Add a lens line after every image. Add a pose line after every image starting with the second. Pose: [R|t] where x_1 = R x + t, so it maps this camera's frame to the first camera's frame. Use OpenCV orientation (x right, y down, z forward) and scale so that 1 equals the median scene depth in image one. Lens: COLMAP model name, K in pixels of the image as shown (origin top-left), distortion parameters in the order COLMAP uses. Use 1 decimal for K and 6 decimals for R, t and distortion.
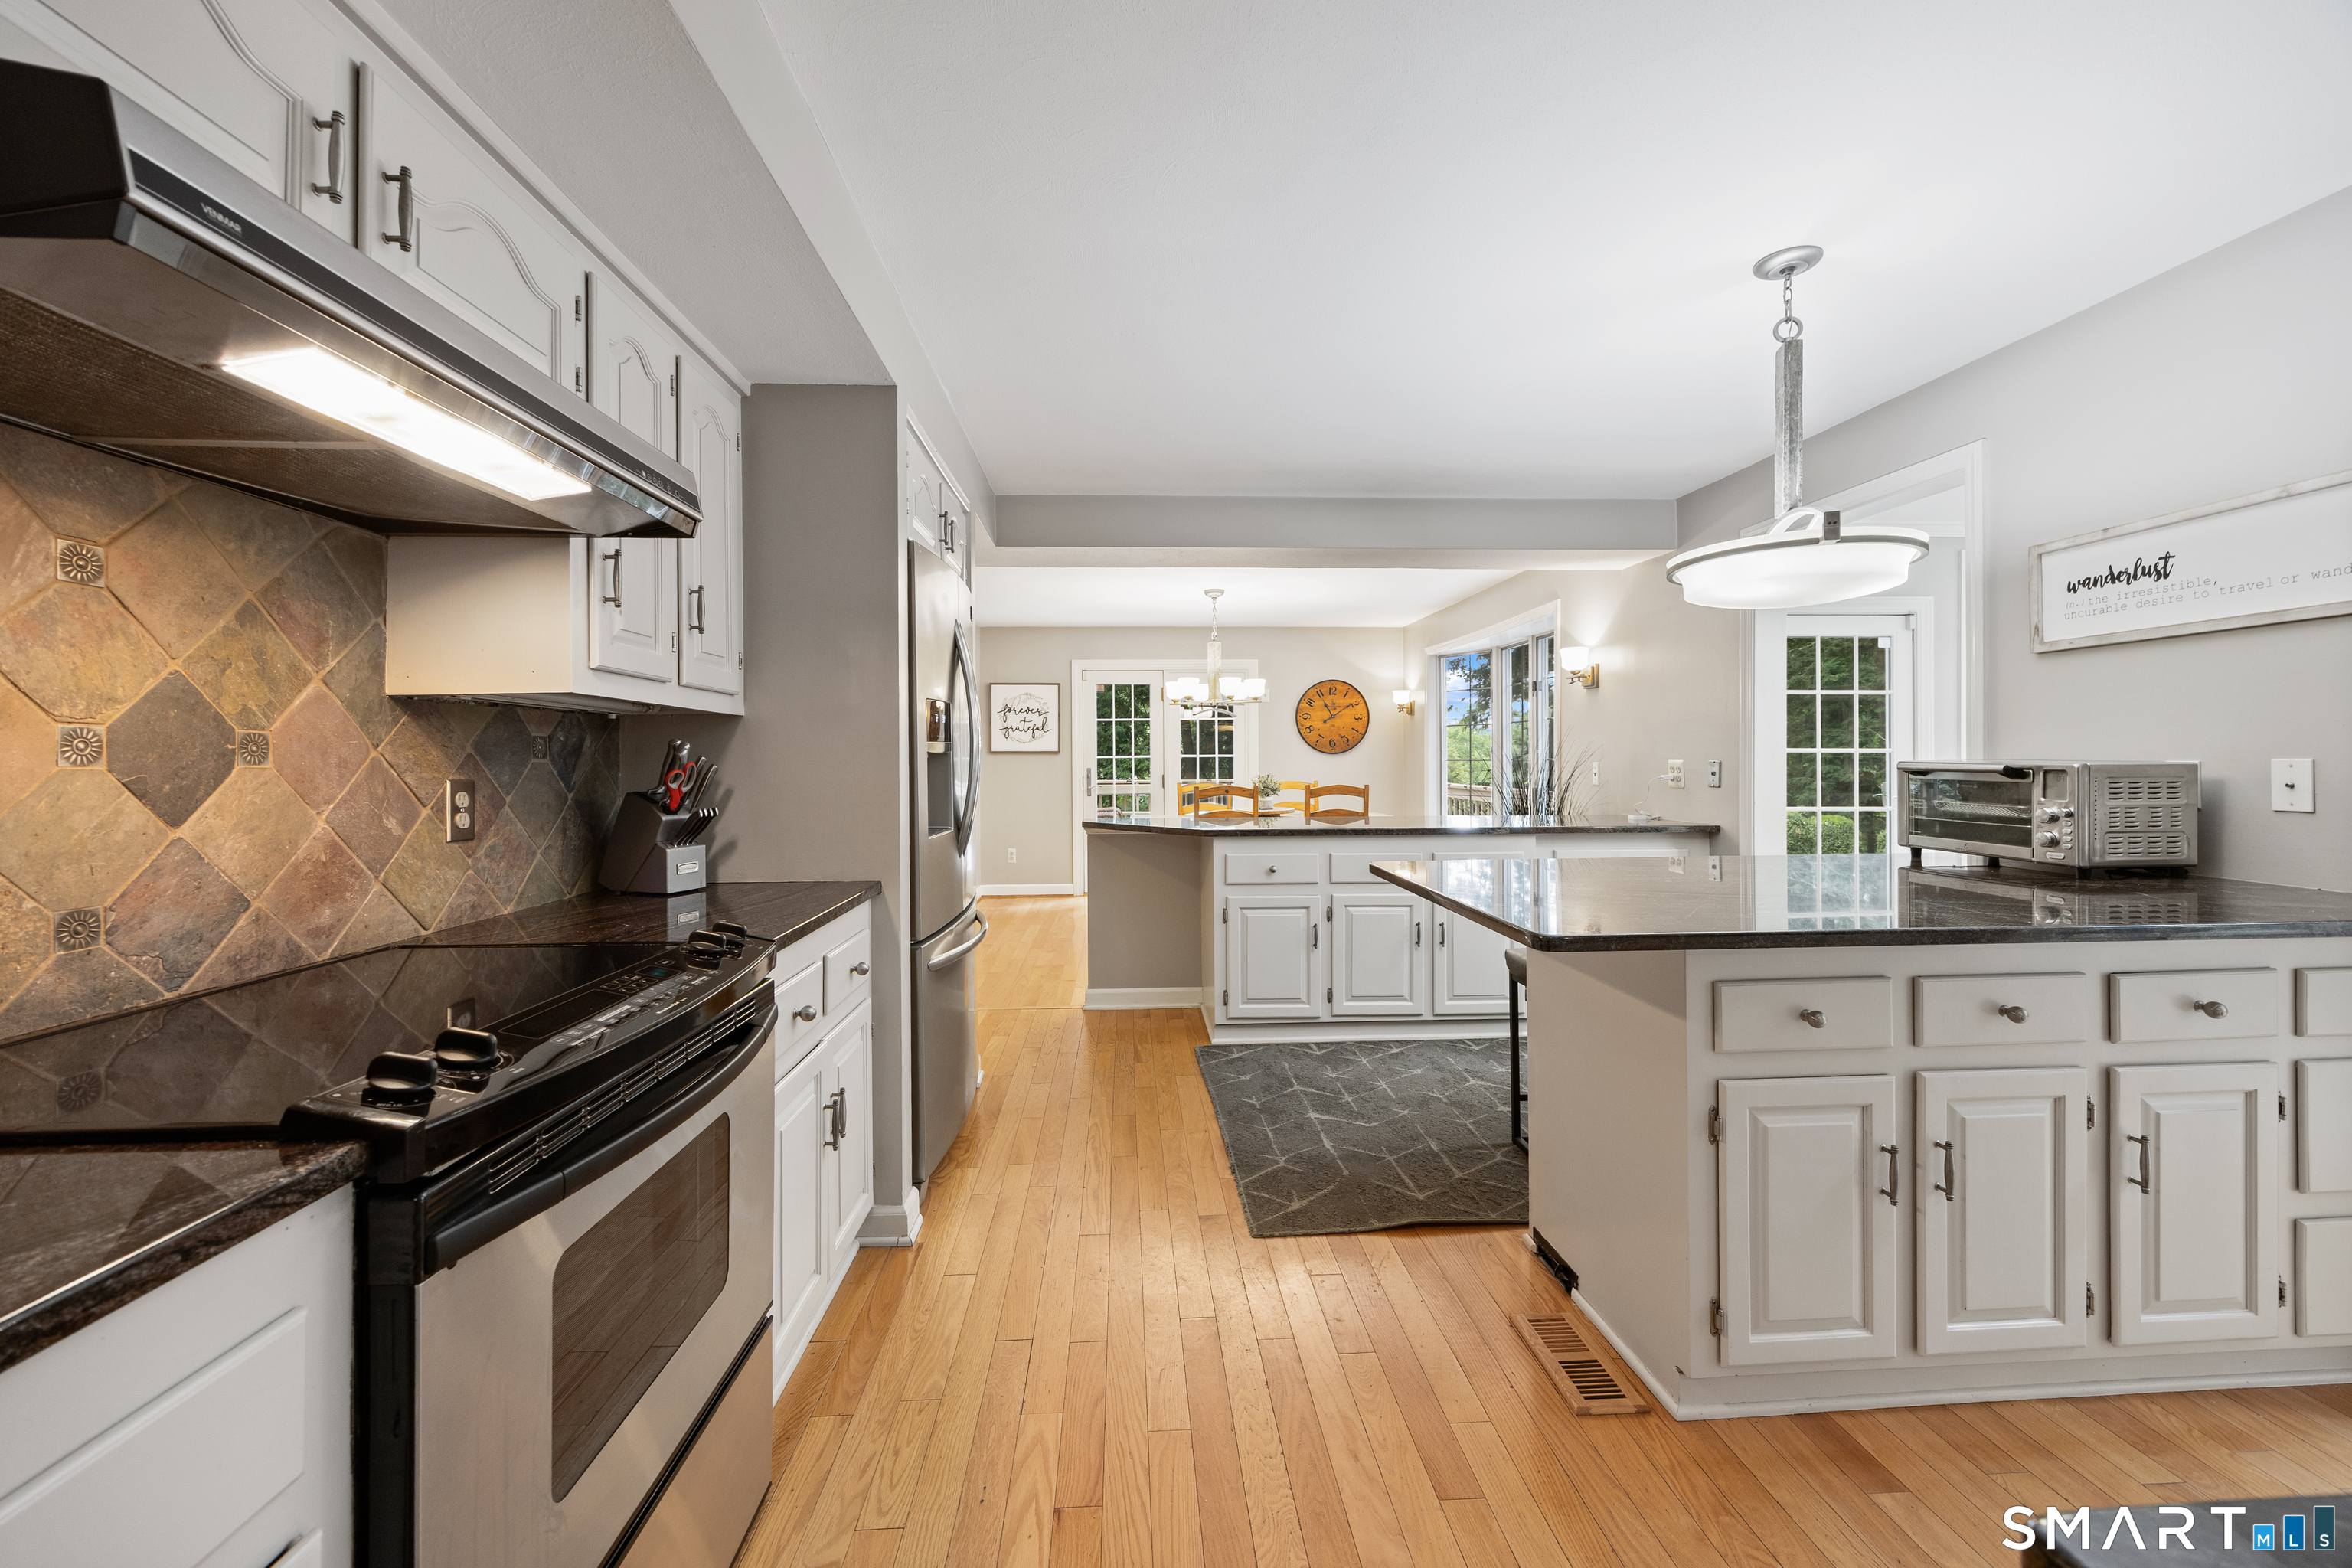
lens RADIAL K [[924.4, 0, 1182.0], [0, 924.4, 771.2], [0, 0, 1]] dist [-0.001116, 0.000273]
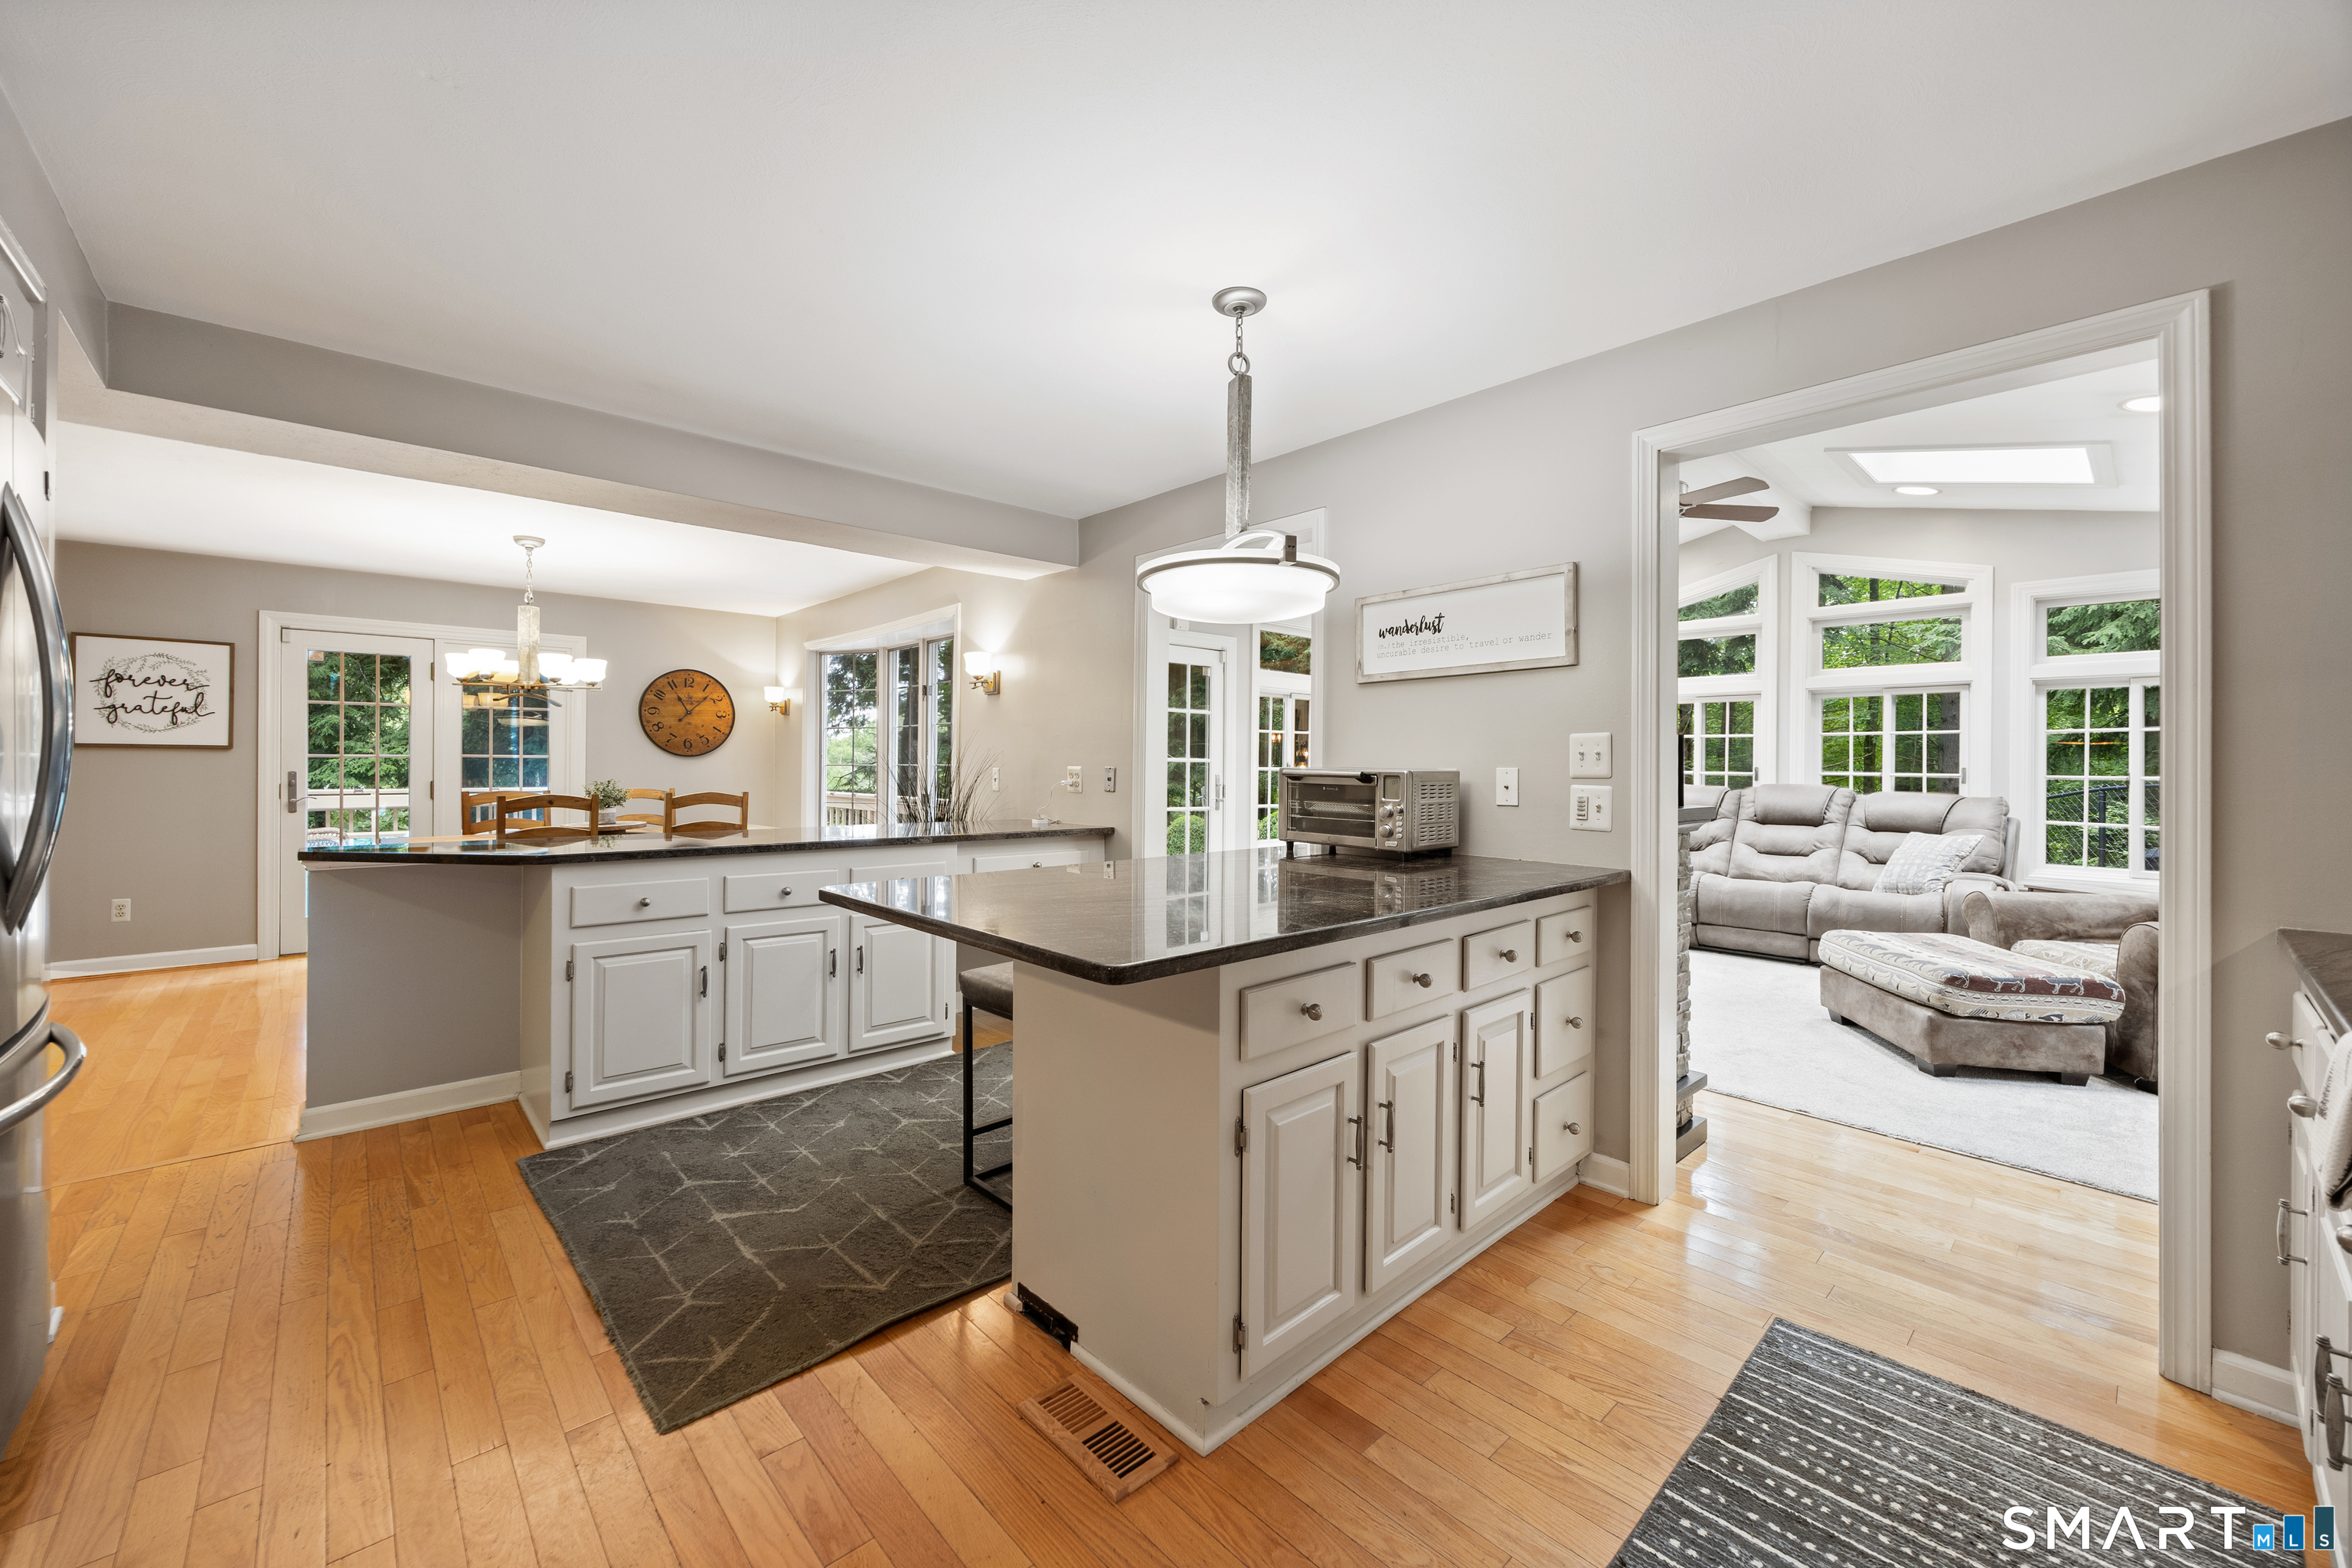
lens RADIAL K [[915.8, 0, 1178.5], [0, 915.8, 768.8], [0, 0, 1]] dist [-0.000303, 0.000037]
pose [[0.776443, 0.008350, 0.630132, -0.050277], [-0.001776, 0.999937, -0.011061, 0.003258], [-0.630185, 0.007469, 0.776409, 0.167308]]
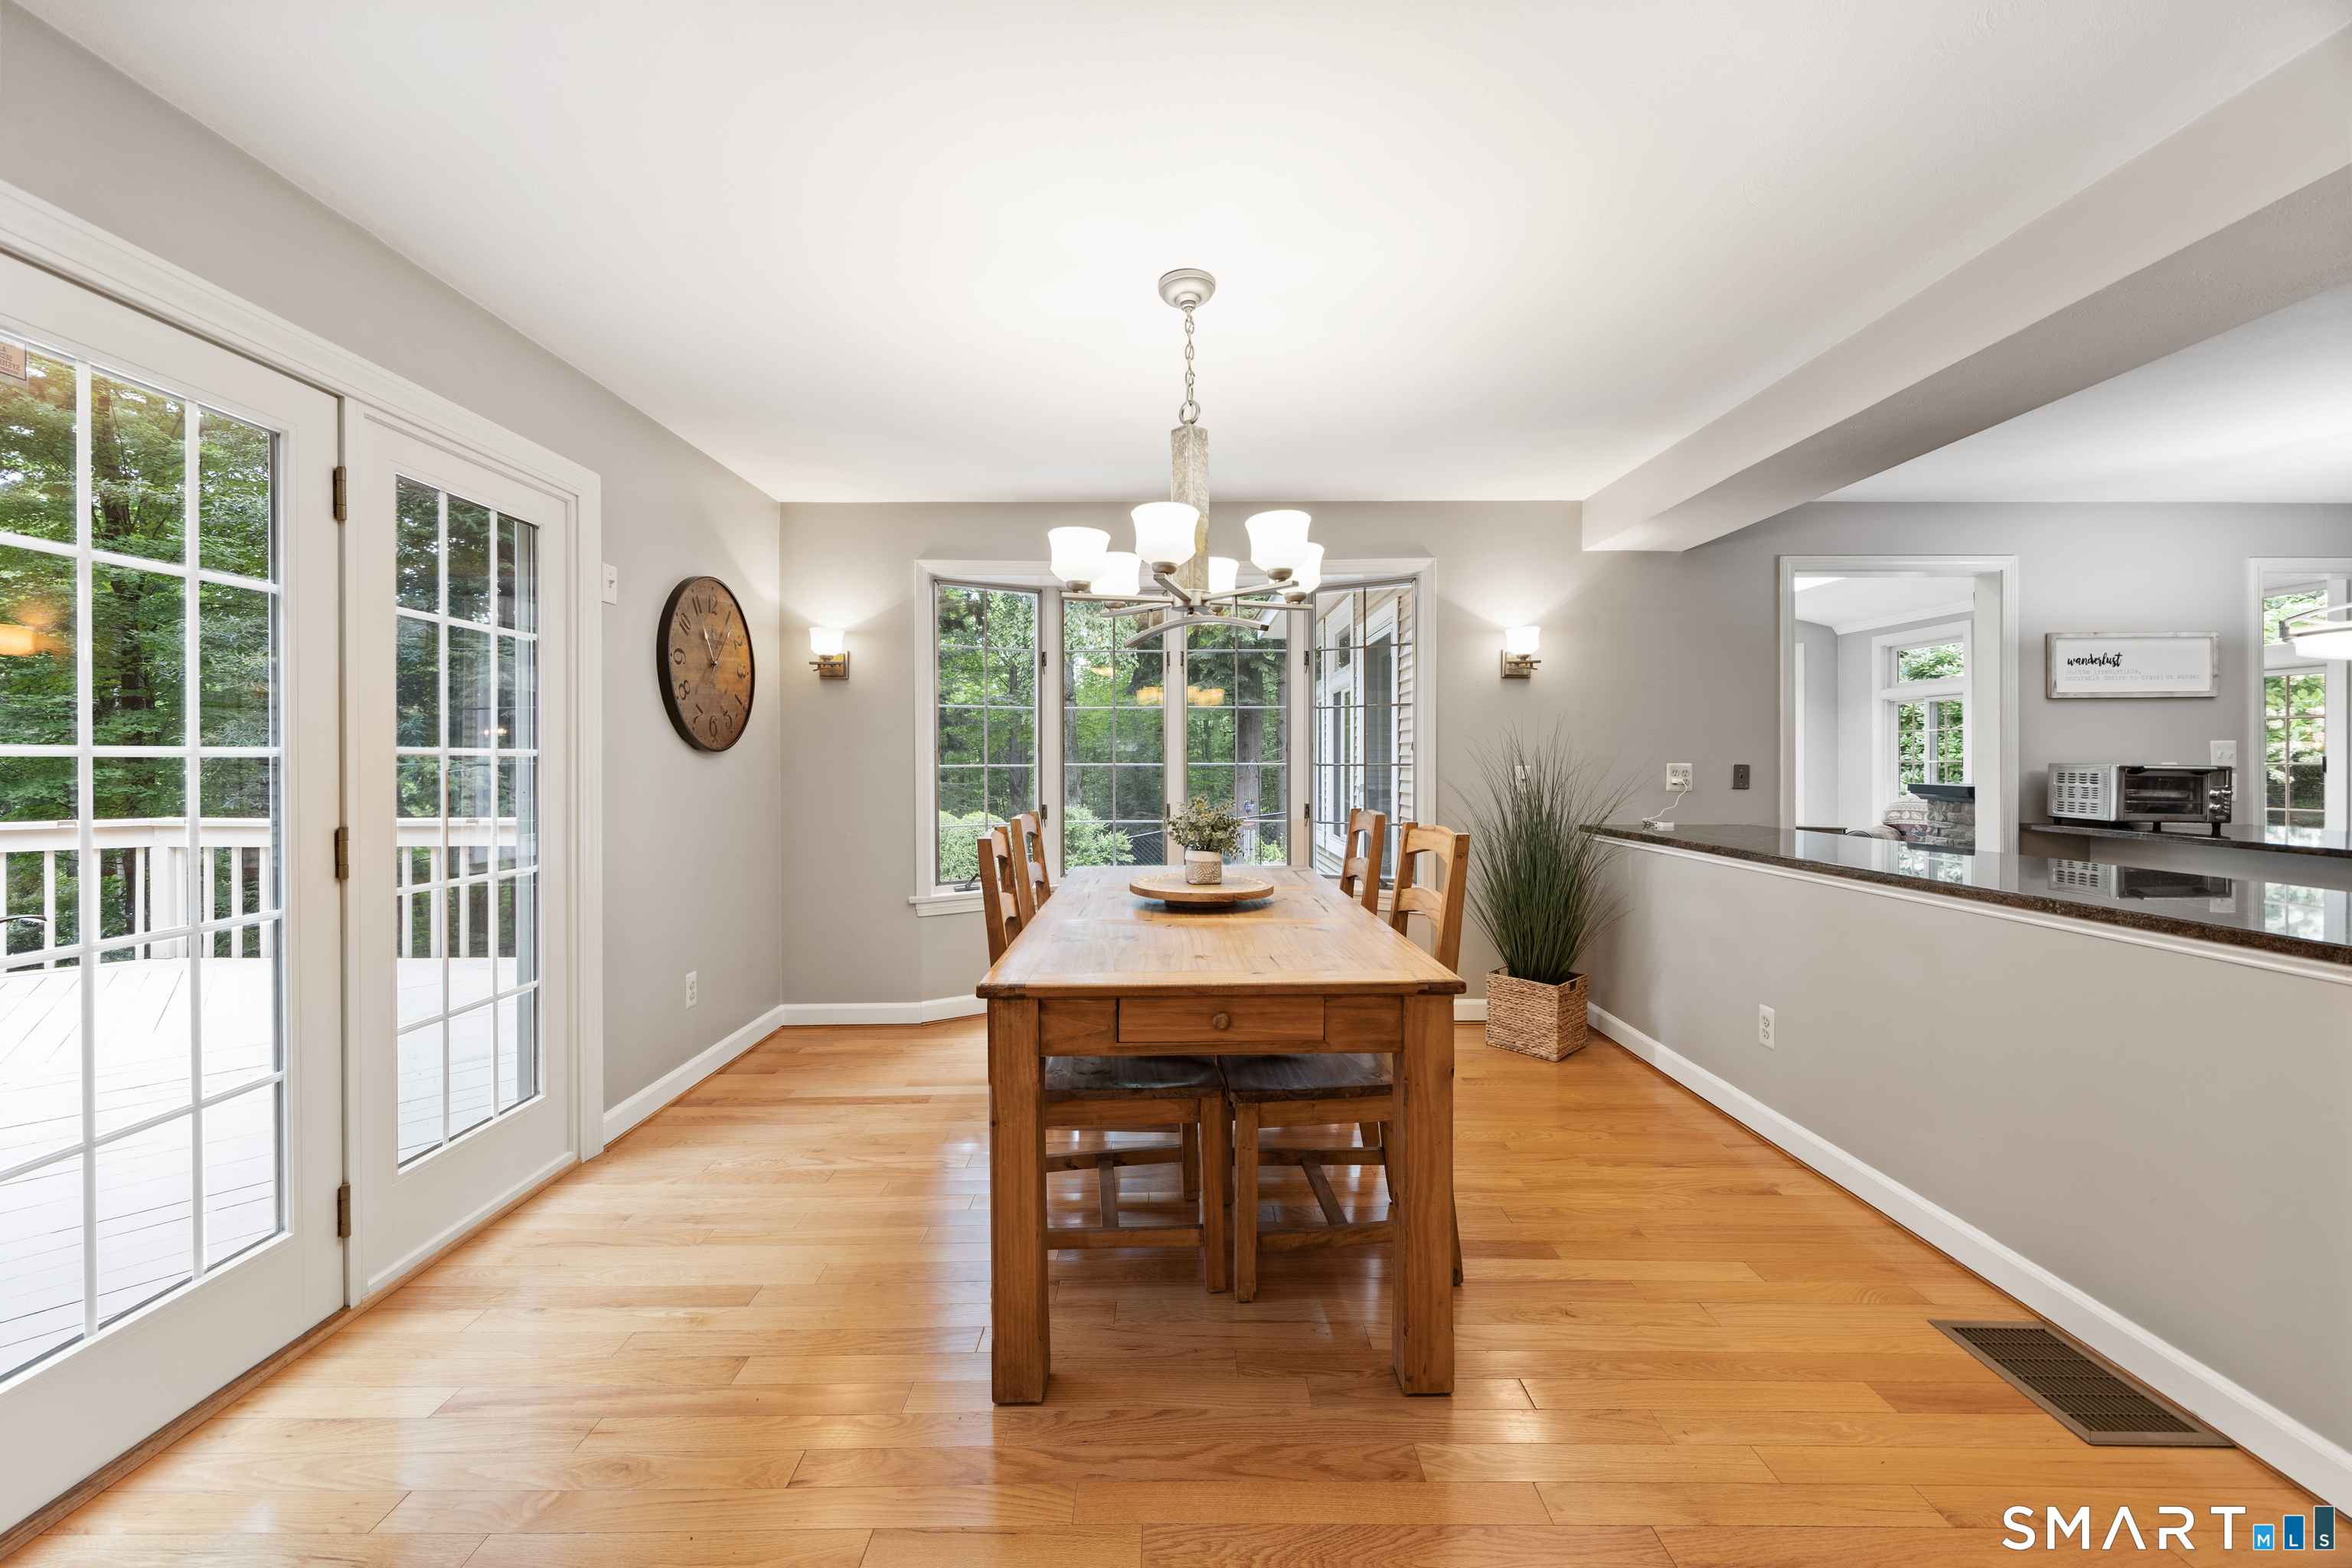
lens RADIAL K [[915.8, 0, 1178.5], [0, 915.8, 768.8], [0, 0, 1]] dist [-0.000303, 0.000037]
pose [[0.072413, -0.002283, 0.997372, -0.736114], [0.016245, 0.999867, 0.001109, -0.027283], [-0.997242, 0.016122, 0.072441, 2.212951]]
